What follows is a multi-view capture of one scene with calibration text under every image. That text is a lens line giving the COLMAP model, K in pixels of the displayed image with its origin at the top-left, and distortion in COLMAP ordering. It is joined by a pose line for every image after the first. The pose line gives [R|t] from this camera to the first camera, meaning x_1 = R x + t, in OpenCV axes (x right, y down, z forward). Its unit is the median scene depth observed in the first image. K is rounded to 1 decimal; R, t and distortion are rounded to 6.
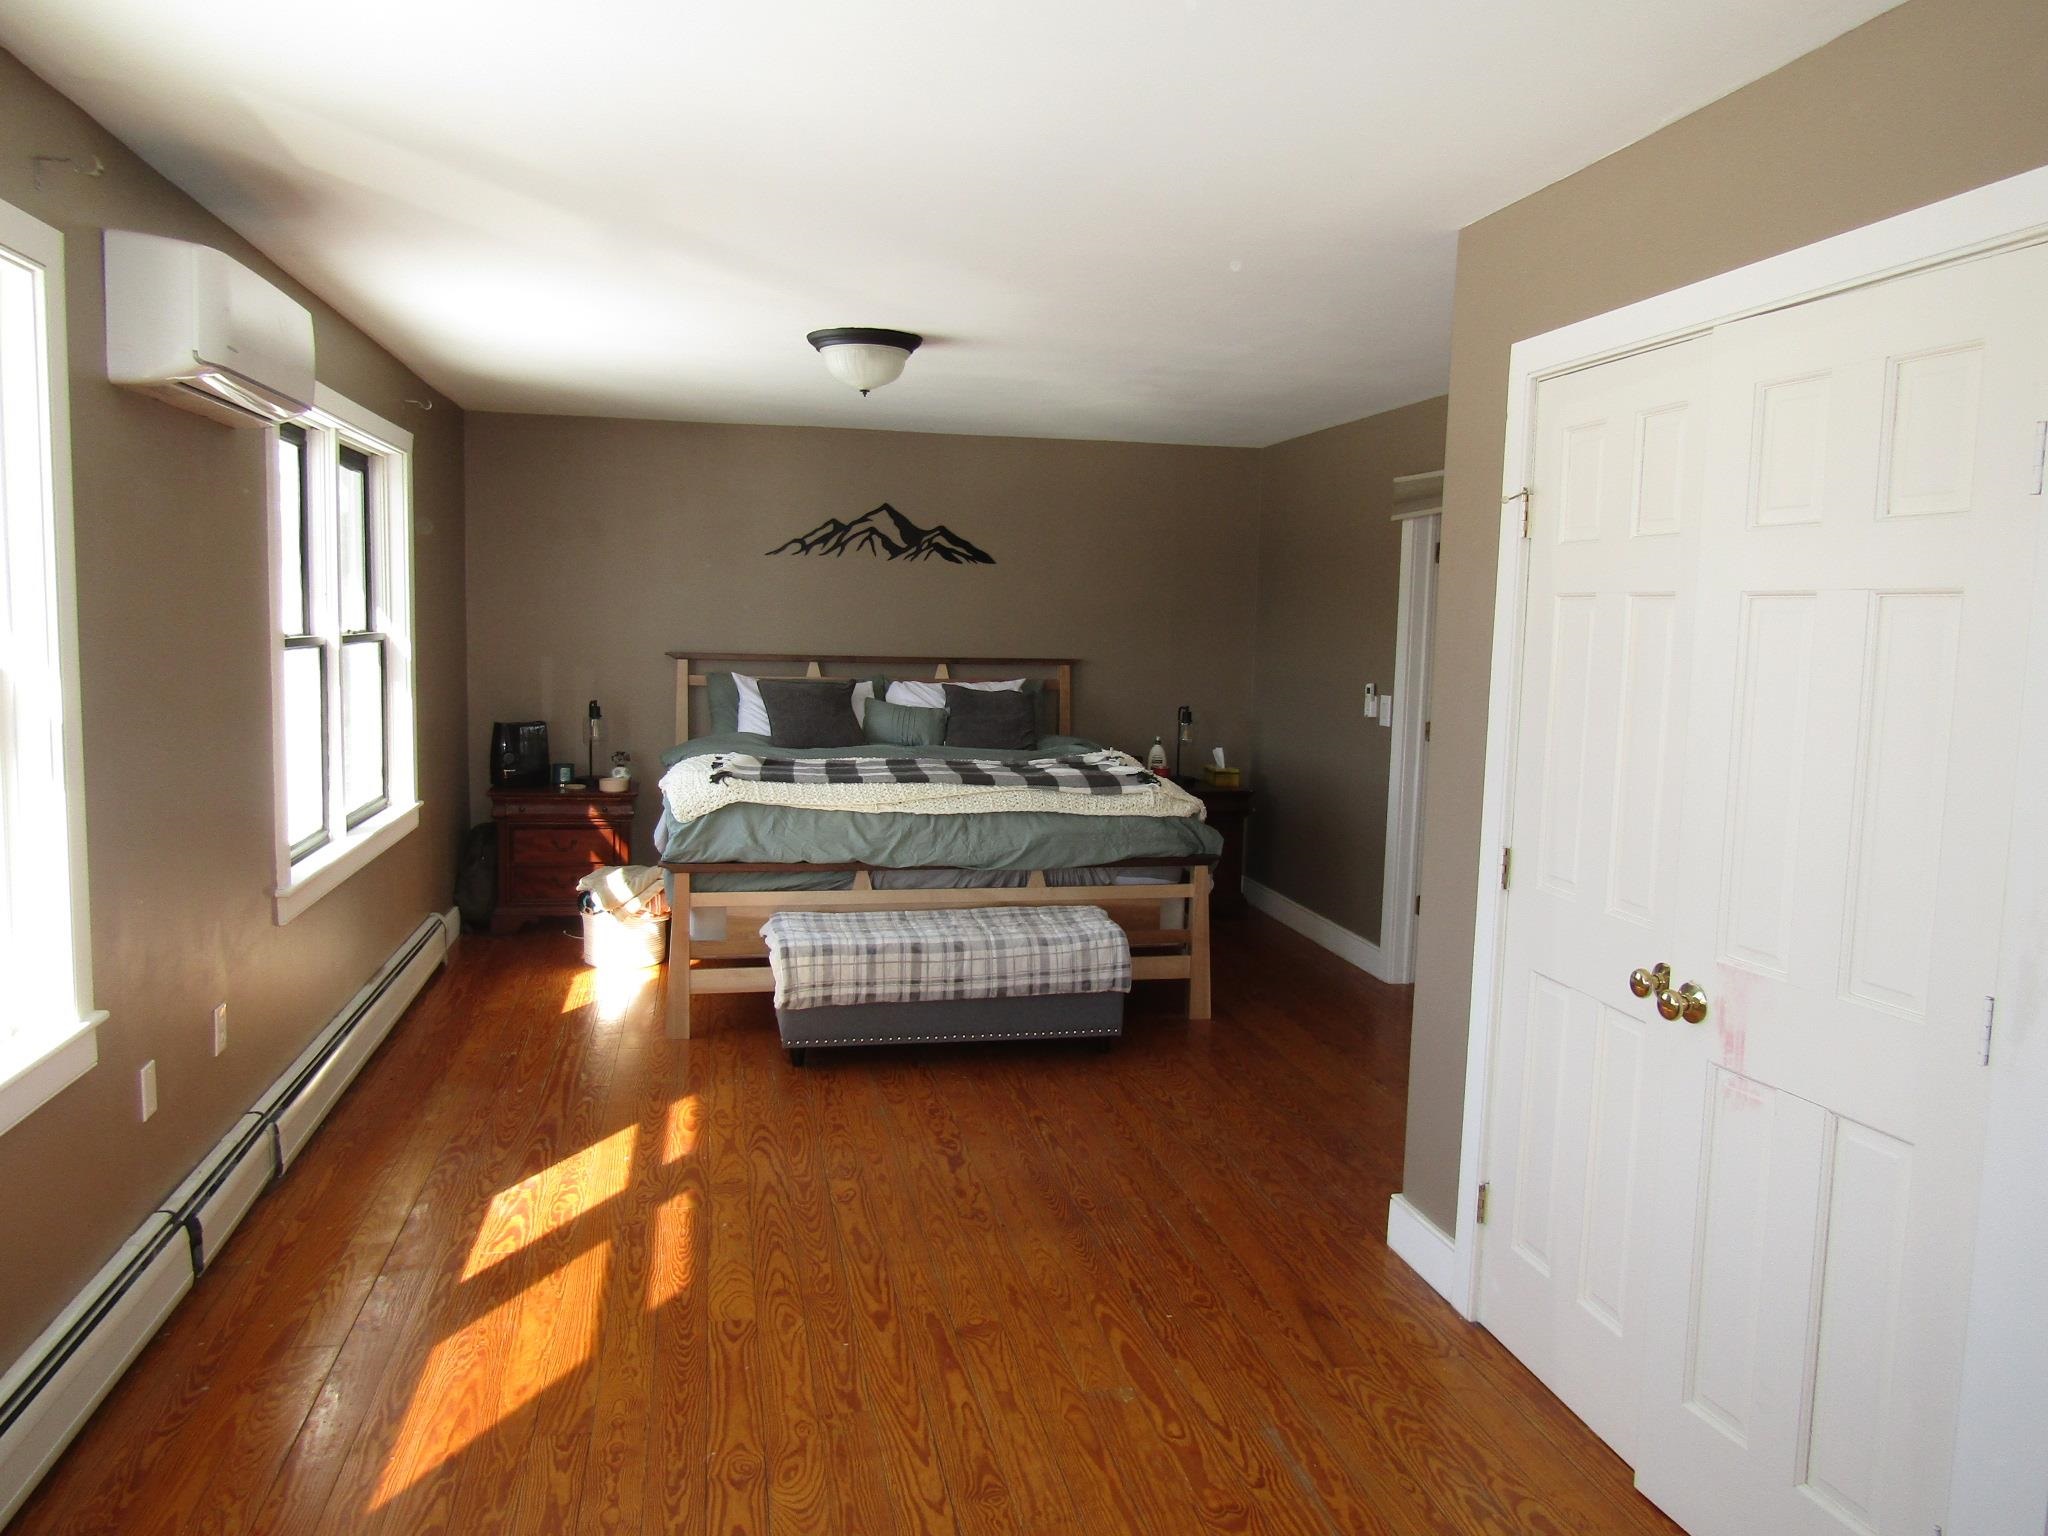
lens RADIAL K [[1456.5, 0, 1027.3], [0, 1456.5, 771.5], [0, 0, 1]] dist [-0.022917, 0.018466]
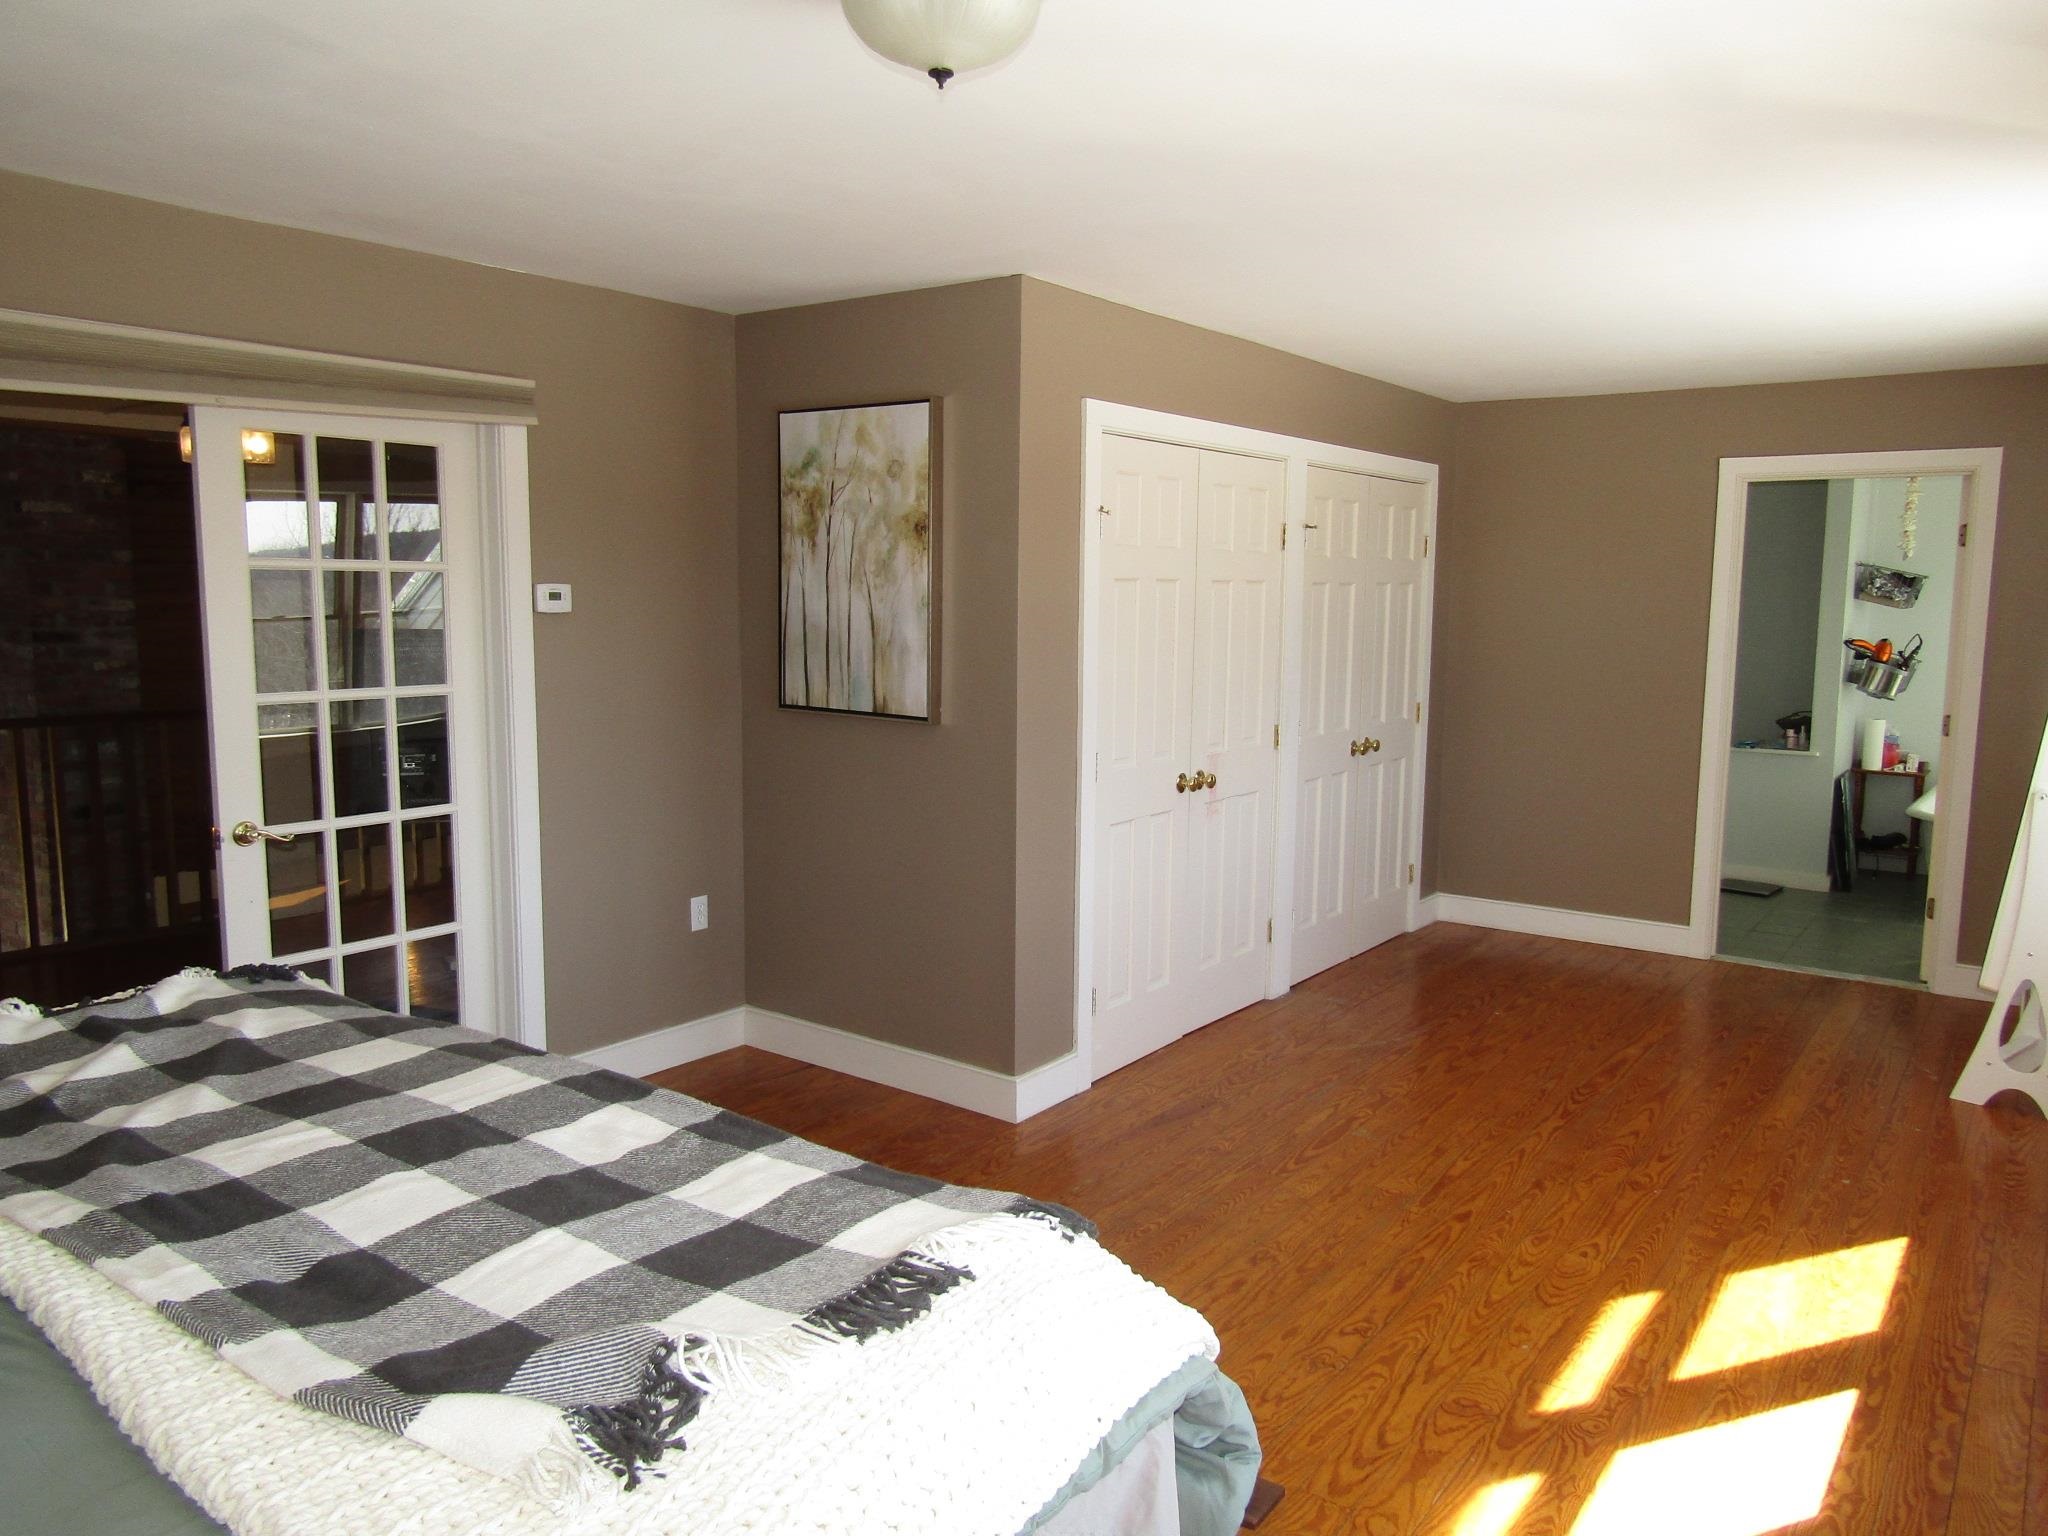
lens RADIAL K [[1456.5, 0, 1023.6], [0, 1456.5, 765.8], [0, 0, 1]] dist [-0.022917, 0.018466]
pose [[-0.662100, -0.128489, 0.738318, -0.647898], [0.054753, 0.974266, 0.218652, -0.237016], [-0.747412, 0.185195, -0.638026, 1.845912]]
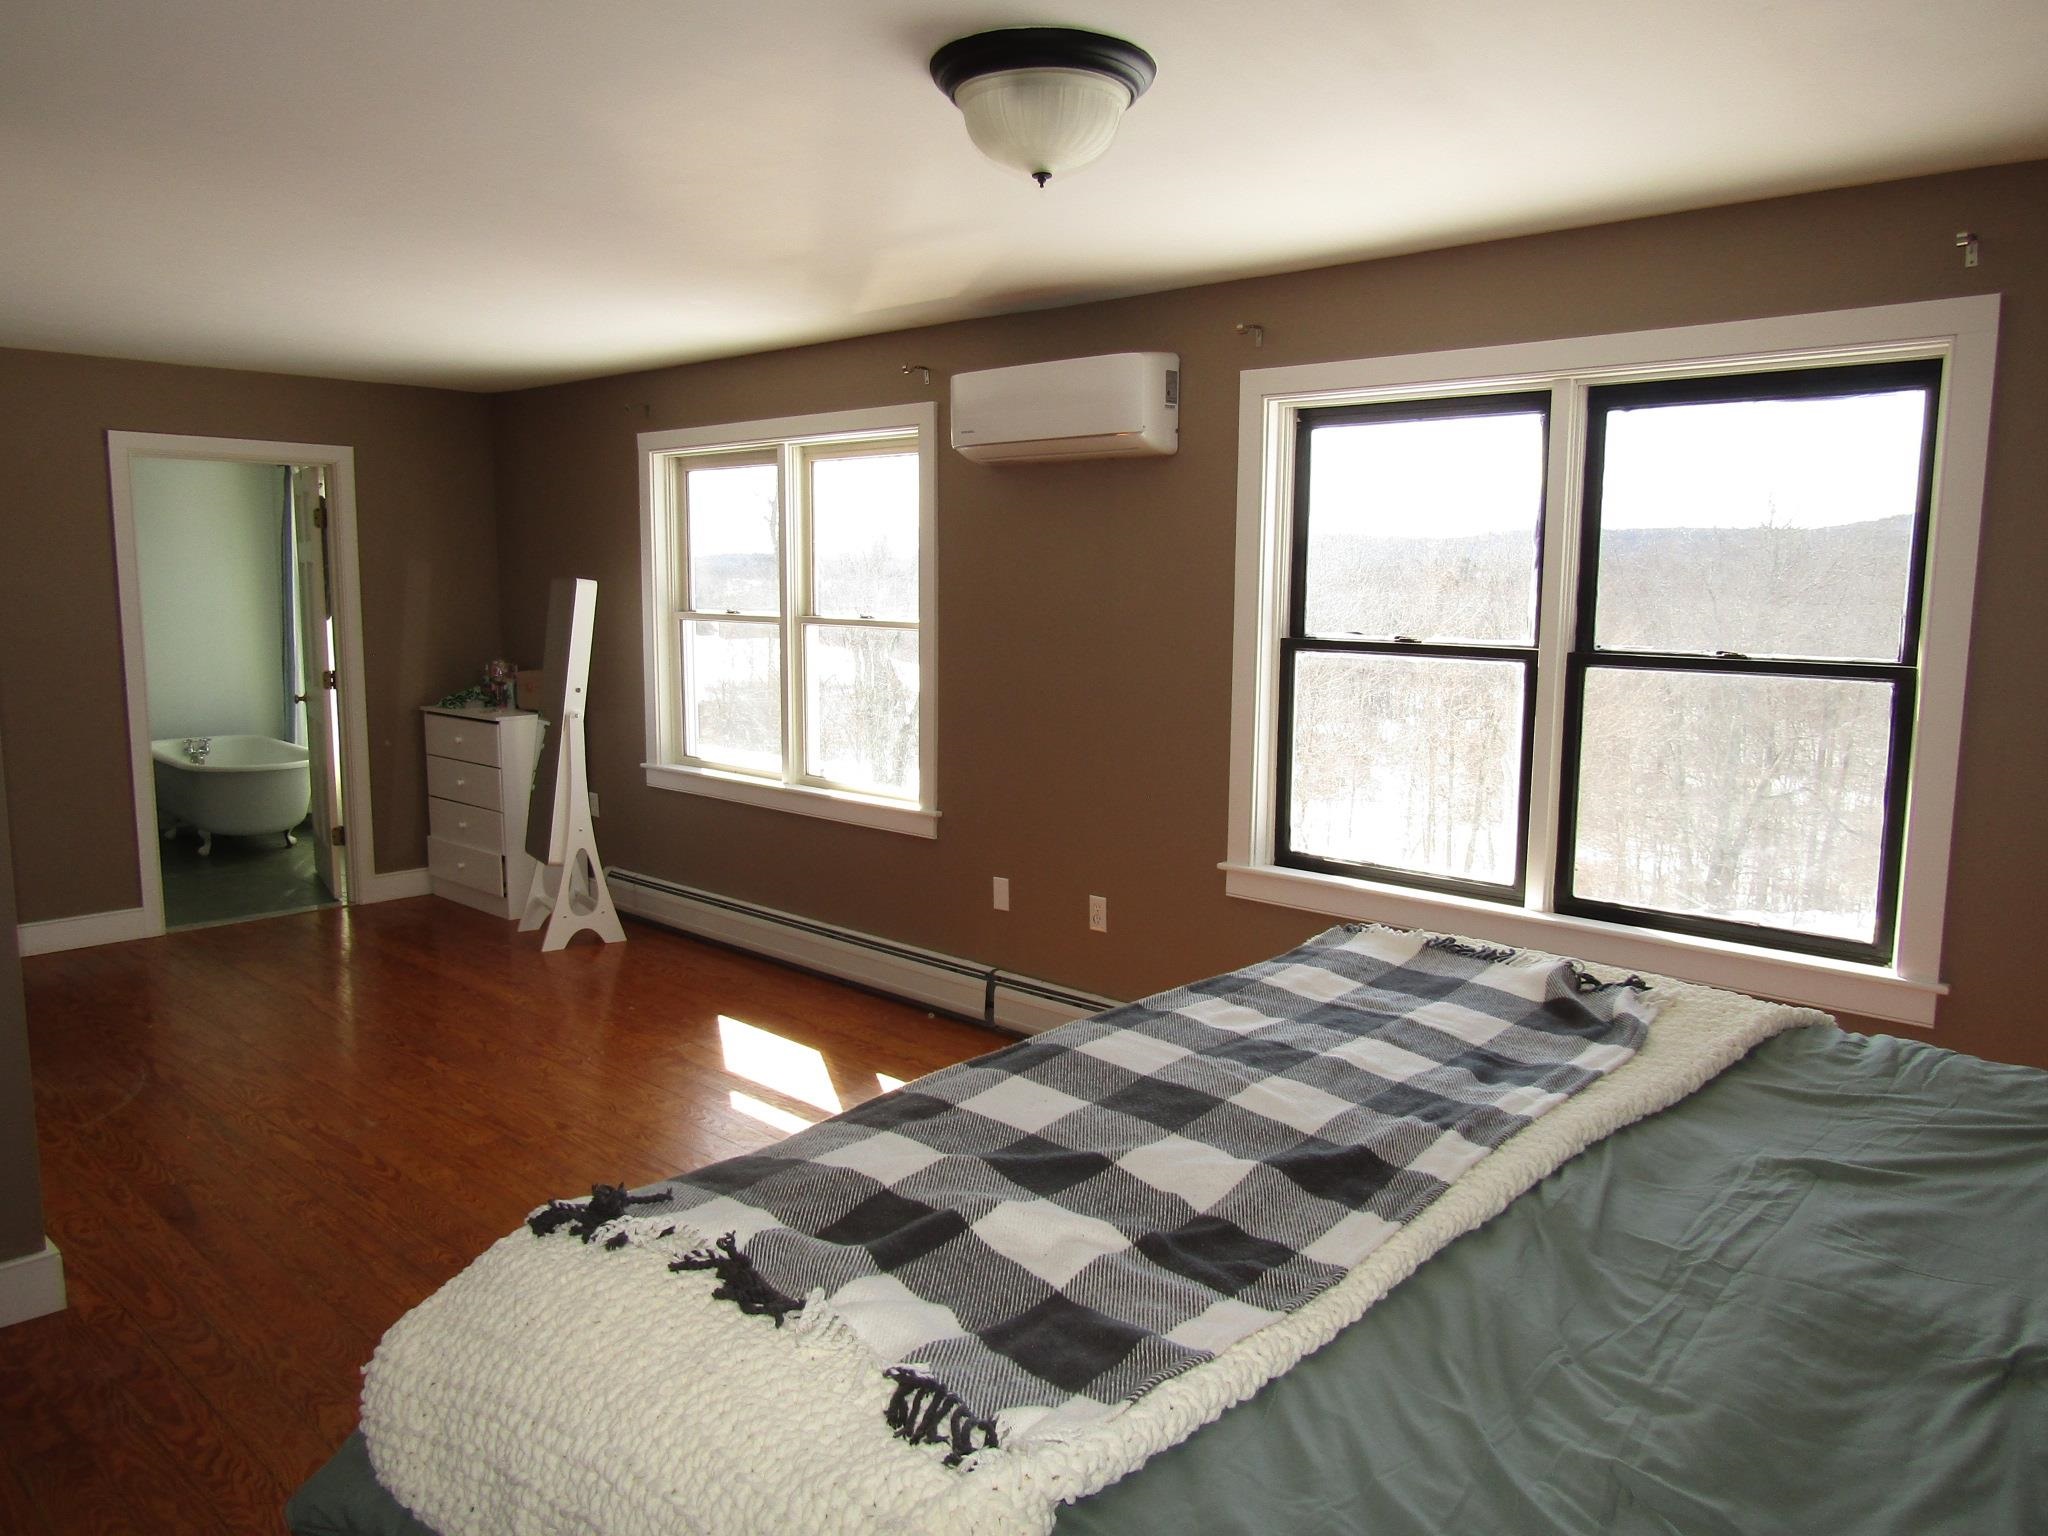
lens RADIAL K [[1456.5, 0, 1019.1], [0, 1456.5, 761.4], [0, 0, 1]] dist [-0.022917, 0.018466]
pose [[-0.806160, 0.034821, -0.590672, 0.327135], [-0.102220, 0.975062, 0.196992, -0.237041], [0.582801, 0.219185, -0.782497, 2.099558]]
